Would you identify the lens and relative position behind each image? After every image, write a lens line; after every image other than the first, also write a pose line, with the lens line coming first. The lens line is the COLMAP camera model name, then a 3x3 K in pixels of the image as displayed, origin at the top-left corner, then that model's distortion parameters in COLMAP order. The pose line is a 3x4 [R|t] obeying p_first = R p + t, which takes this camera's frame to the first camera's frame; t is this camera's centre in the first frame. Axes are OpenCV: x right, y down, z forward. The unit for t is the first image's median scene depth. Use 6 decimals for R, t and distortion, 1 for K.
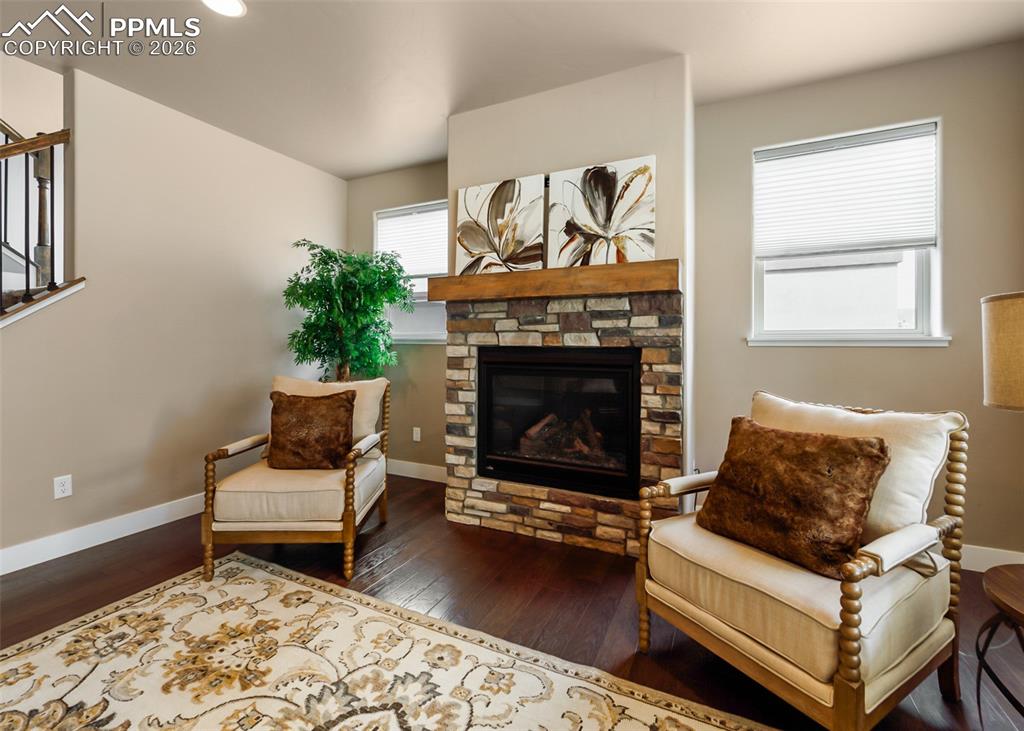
lens RADIAL K [[447.1, 0, 509.1], [0, 447.1, 344.5], [0, 0, 1]] dist [-0.000399, -0.000442]
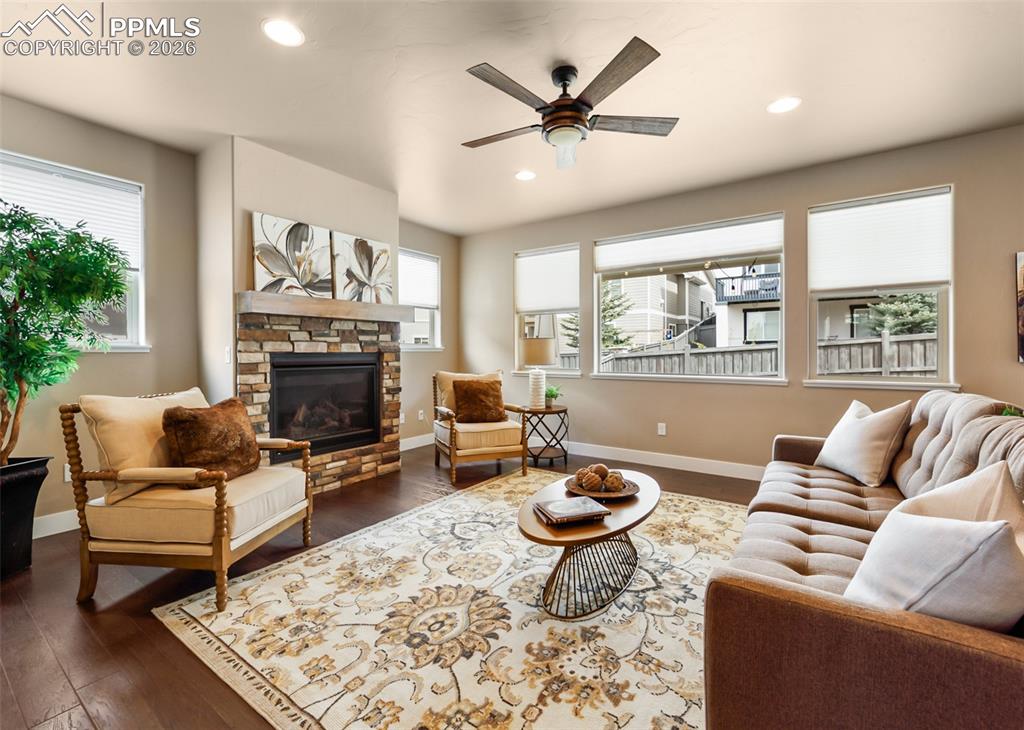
lens RADIAL K [[433.7, 0, 514.5], [0, 433.7, 351.4], [0, 0, 1]] dist [-0.002369, -0.000320]
pose [[0.149525, -0.003232, 0.988753, -1.205586], [0.006382, 0.999977, 0.002304, 0.001057], [-0.988737, 0.005966, 0.149542, 0.227167]]
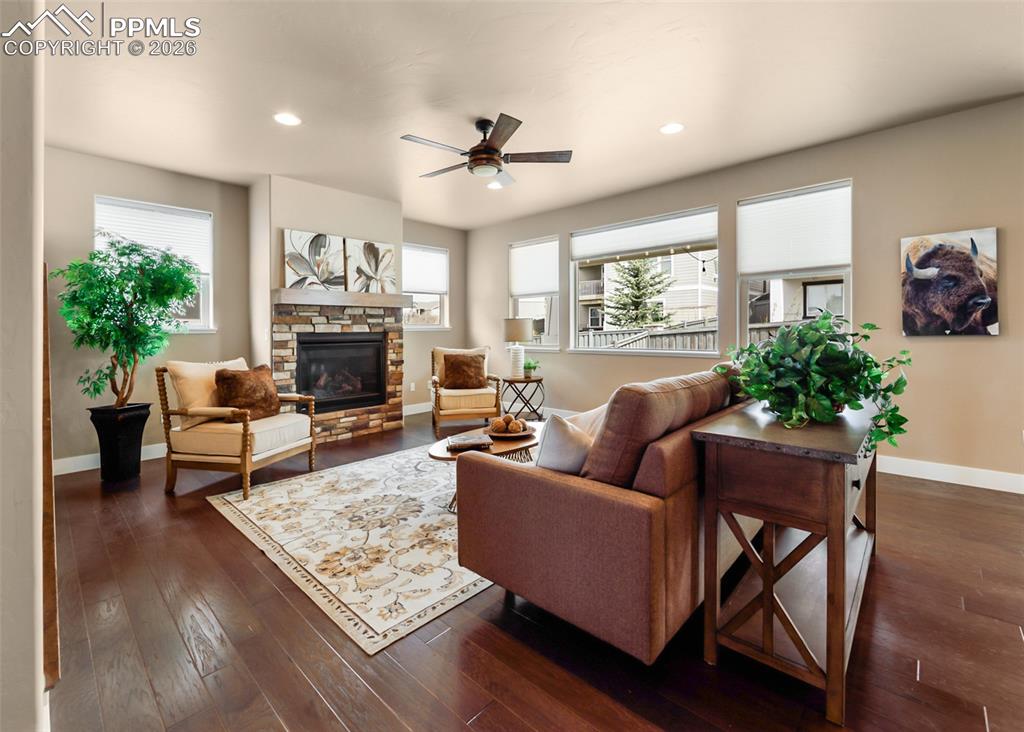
lens RADIAL K [[442.0, 0, 512.9], [0, 442.0, 323.0], [0, 0, 1]] dist [0.000162, 0.000094]
pose [[0.292605, 0.009498, 0.956186, -1.464548], [0.015357, 0.999775, -0.014631, 0.003047], [-0.956110, 0.018965, 0.292394, -0.186846]]
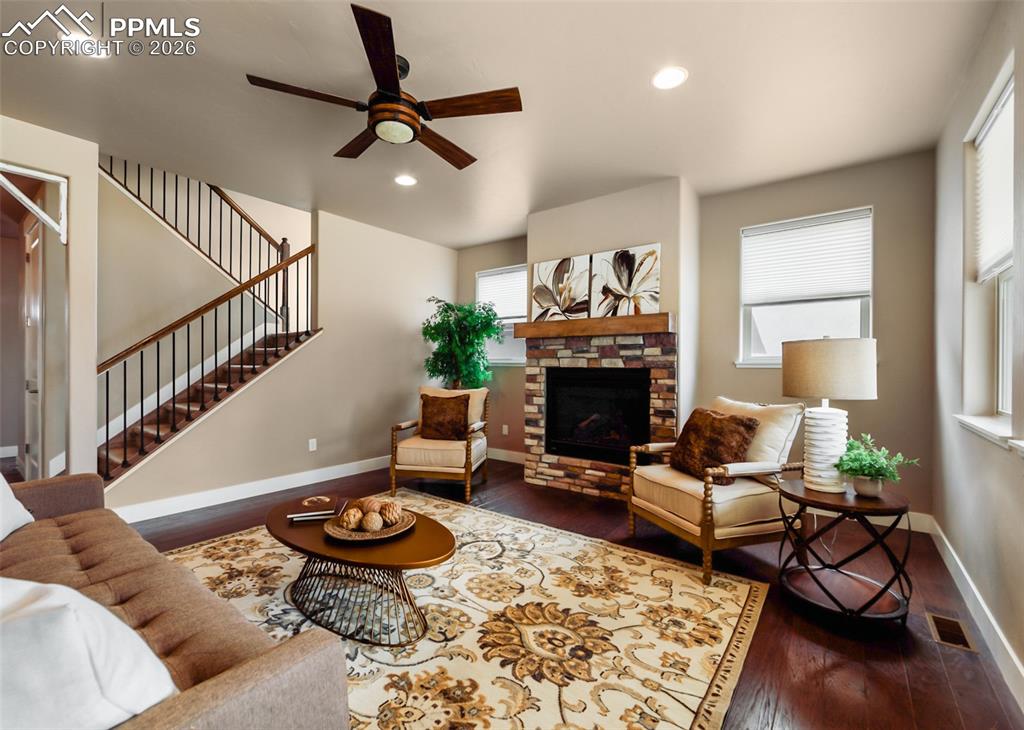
lens RADIAL K [[438.4, 0, 508.3], [0, 438.4, 369.4], [0, 0, 1]] dist [-0.001945, -0.000164]
pose [[0.982037, 0.004909, -0.188624, 0.093189], [-0.004288, 0.999984, 0.003700, 0.006073], [0.188639, -0.002825, 0.982042, -0.531167]]
